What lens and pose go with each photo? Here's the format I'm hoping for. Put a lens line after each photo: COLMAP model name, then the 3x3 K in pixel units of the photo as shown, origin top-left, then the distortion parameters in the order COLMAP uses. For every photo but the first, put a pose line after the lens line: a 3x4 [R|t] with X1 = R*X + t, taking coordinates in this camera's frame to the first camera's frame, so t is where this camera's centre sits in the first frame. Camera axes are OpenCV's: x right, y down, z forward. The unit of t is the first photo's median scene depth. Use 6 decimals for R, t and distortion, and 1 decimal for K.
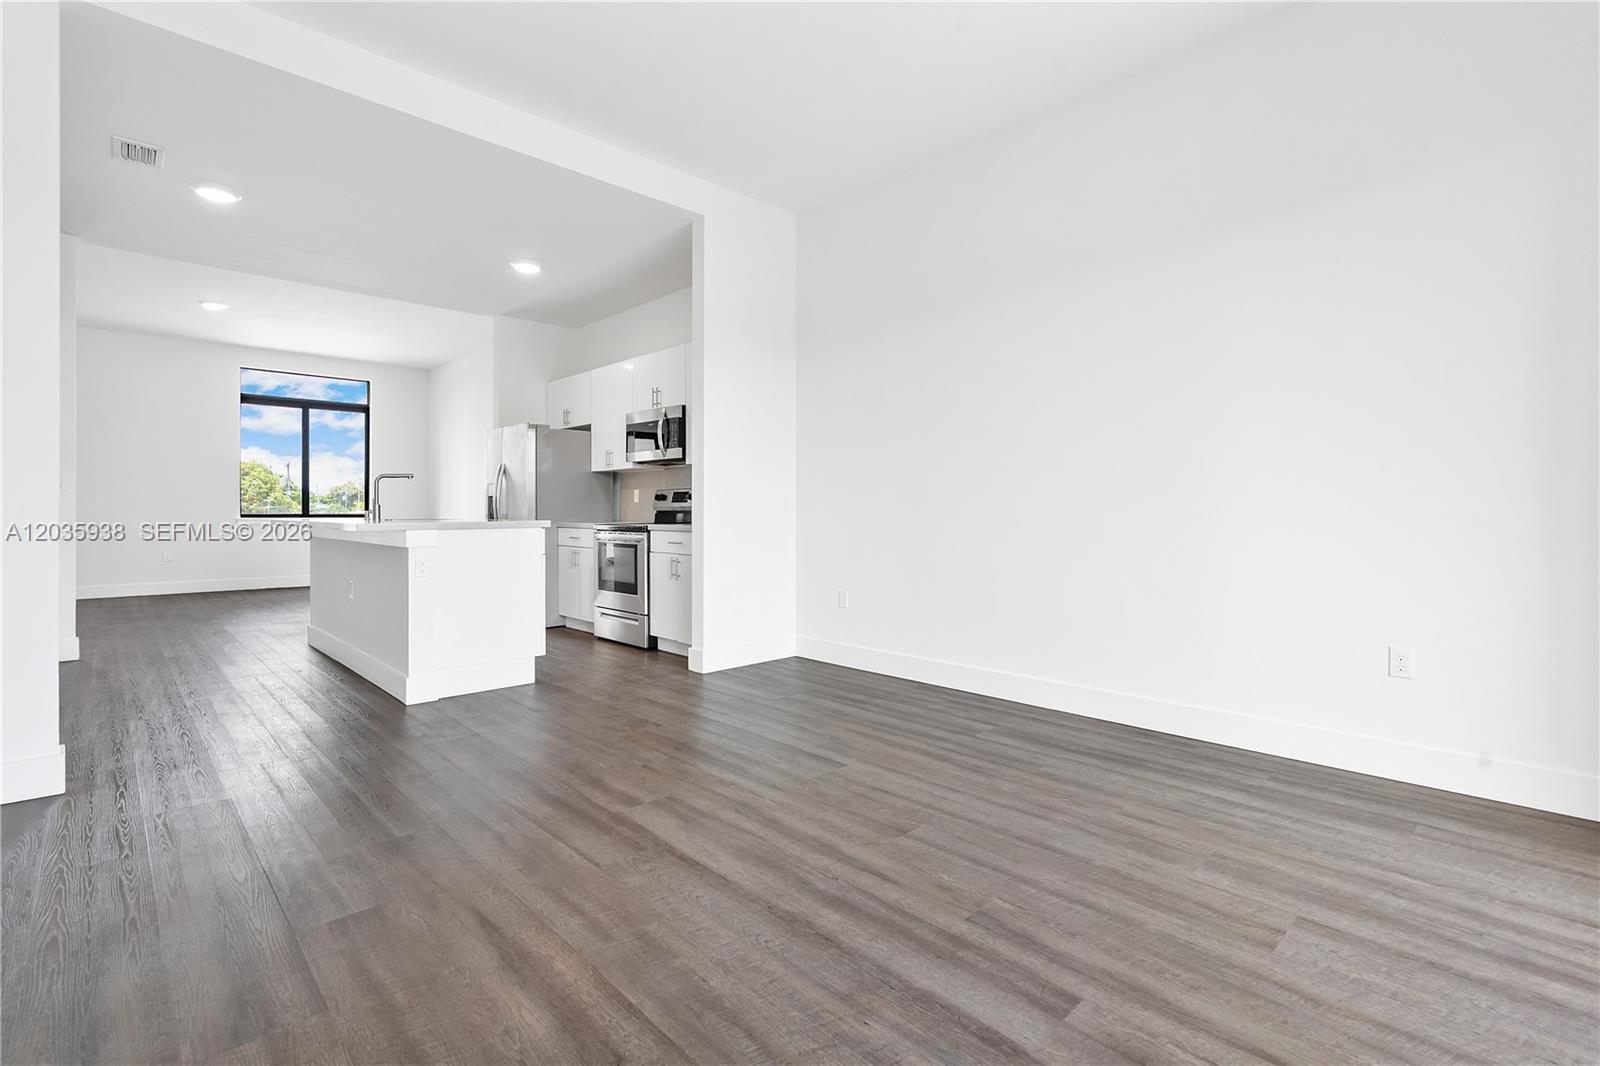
lens RADIAL K [[734.4, 0, 800.6], [0, 734.4, 514.7], [0, 0, 1]] dist [-0.003847, 0.000309]
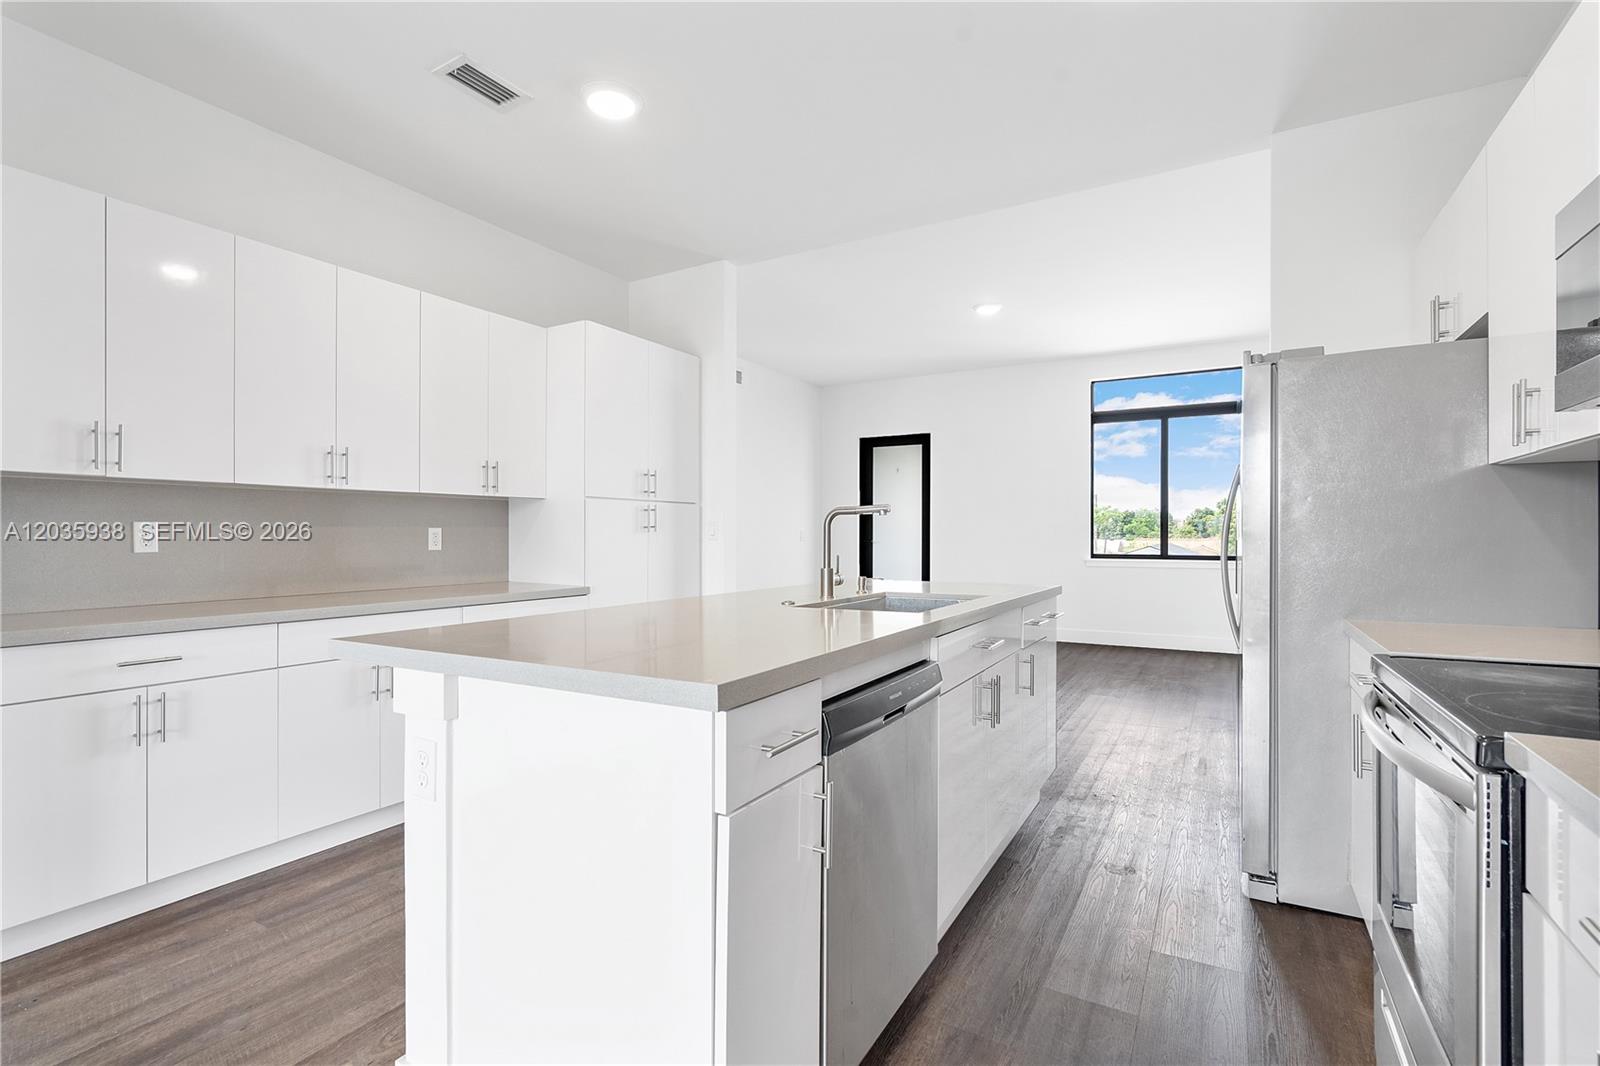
lens RADIAL K [[727.7, 0, 805.5], [0, 727.7, 537.0], [0, 0, 1]] dist [-0.007329, -0.000063]
pose [[0.282775, 0.000552, -0.959186, -0.083894], [-0.004275, 0.999991, -0.000685, -0.031007], [0.959177, 0.004294, 0.282774, 0.746446]]
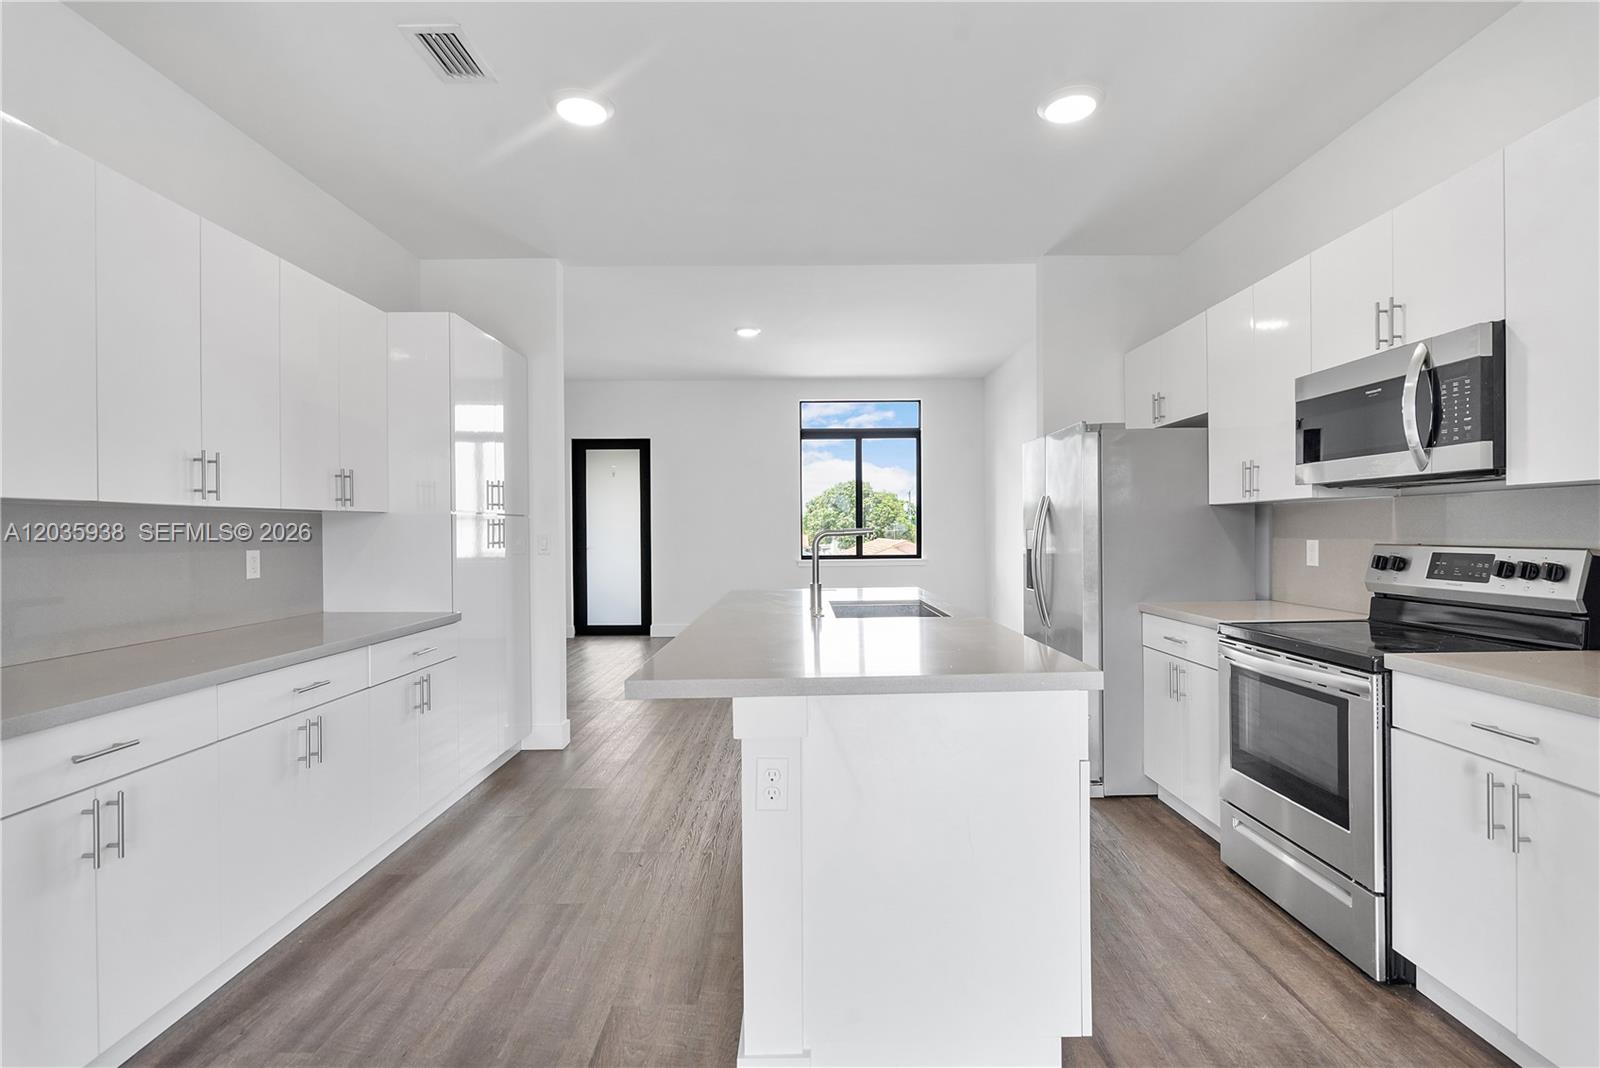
lens RADIAL K [[749.7, 0, 805.8], [0, 749.7, 541.5], [0, 0, 1]] dist [-0.000391, 0.000185]
pose [[0.727787, 0.001018, -0.685803, -0.152351], [0.006897, 0.999937, 0.008804, -0.046395], [0.685769, -0.011137, 0.727734, 0.493477]]
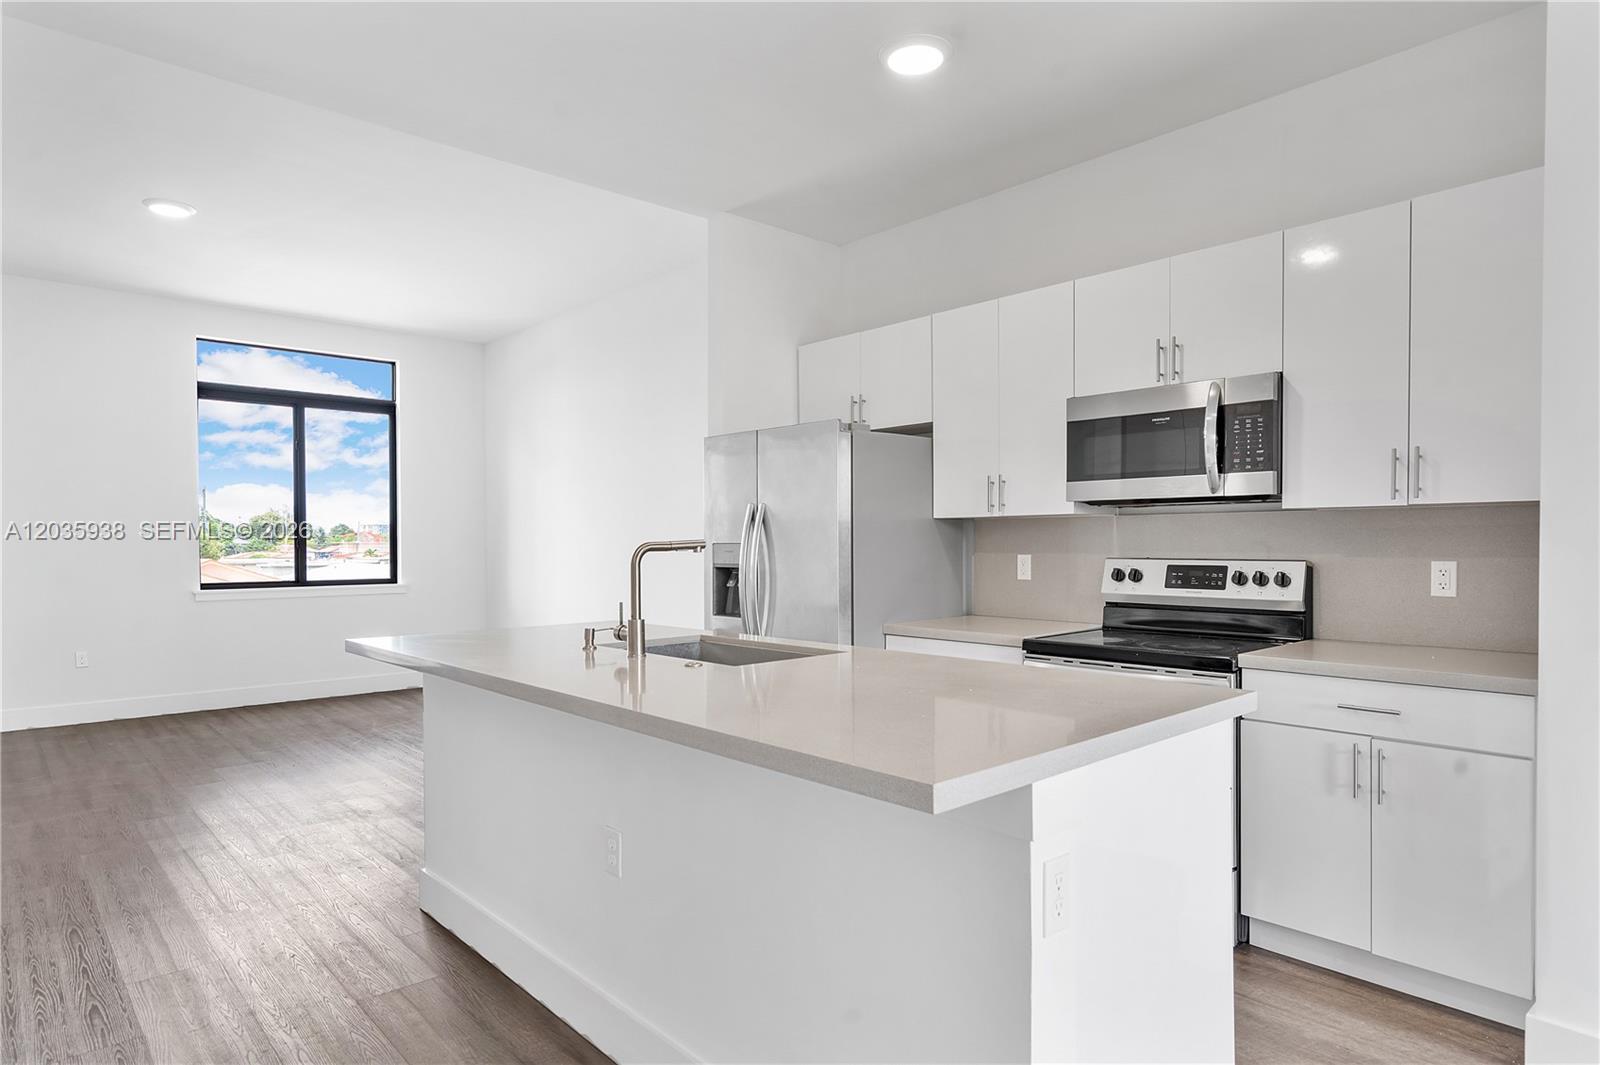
lens RADIAL K [[920.8, 0, 801.6], [0, 920.8, 558.0], [0, 0, 1]] dist [0.004161, 0.000992]
pose [[0.999506, -0.004941, -0.031047, -0.418587], [0.005304, 0.999918, 0.011621, -0.046734], [0.030987, -0.011780, 0.999450, 0.439652]]
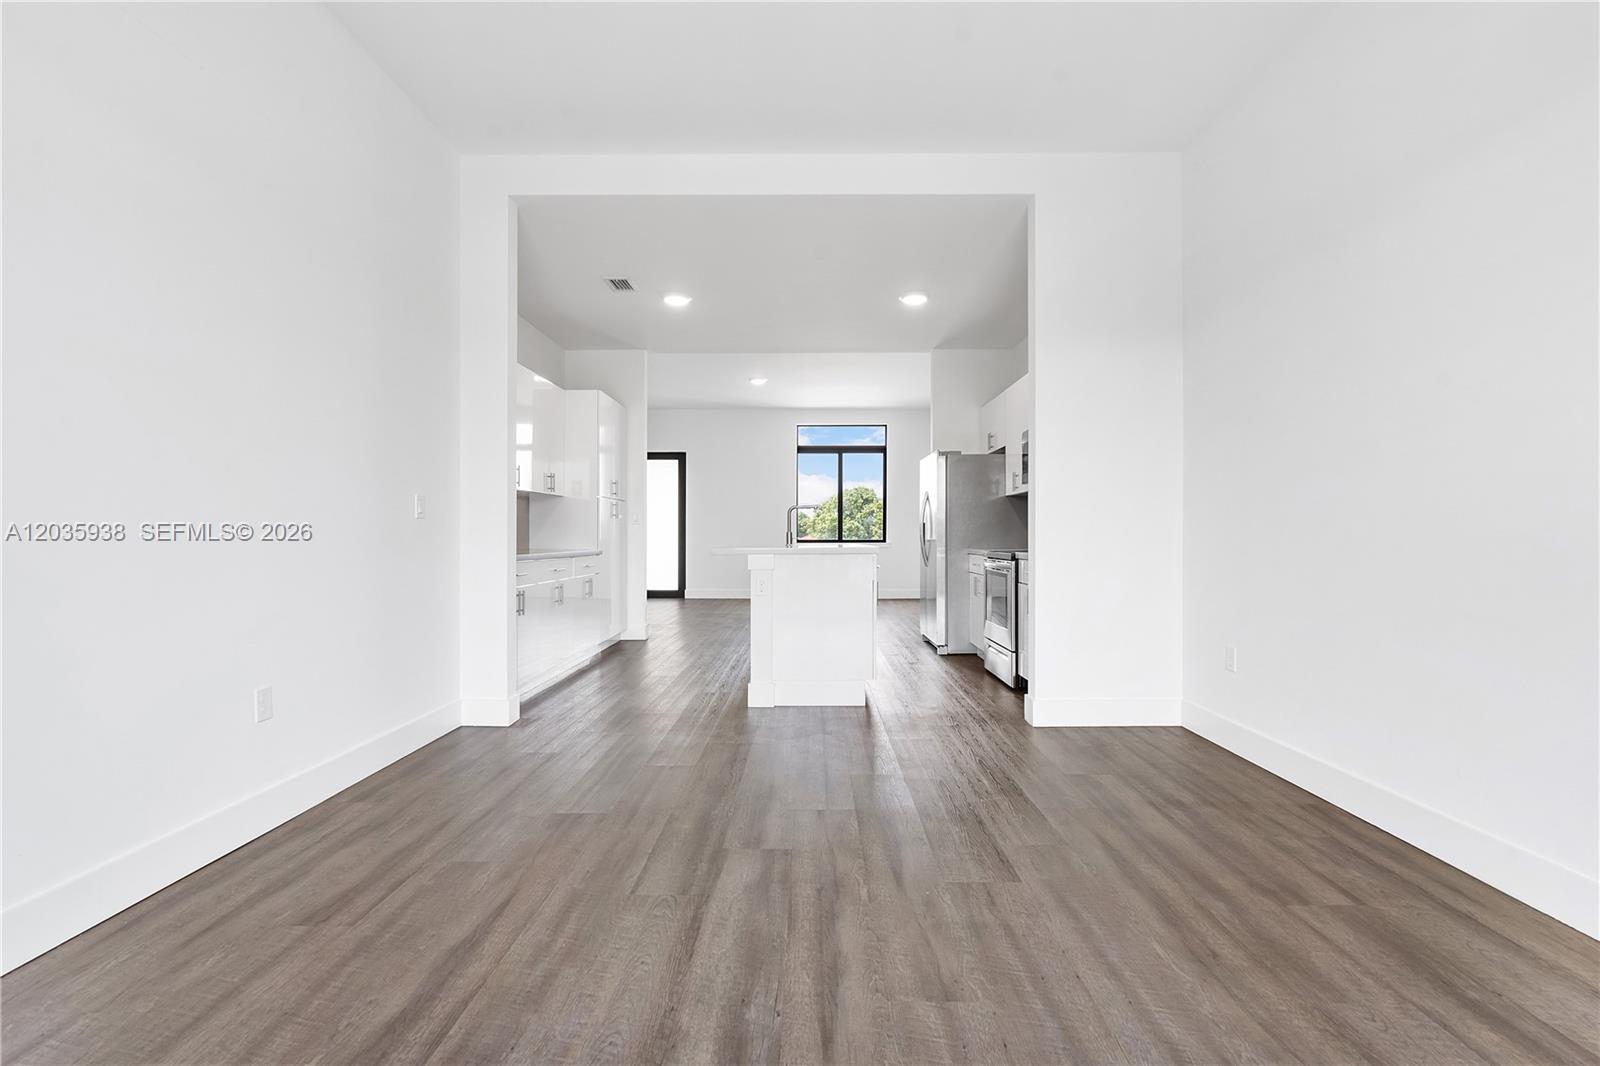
lens RADIAL K [[721.0, 0, 804.7], [0, 721.0, 537.6], [0, 0, 1]] dist [-0.005850, 0.000964]
pose [[0.717606, -0.000415, -0.696449, 0.213553], [-0.001827, 0.999995, -0.002477, -0.001758], [0.696447, 0.003050, 0.717602, 0.169454]]
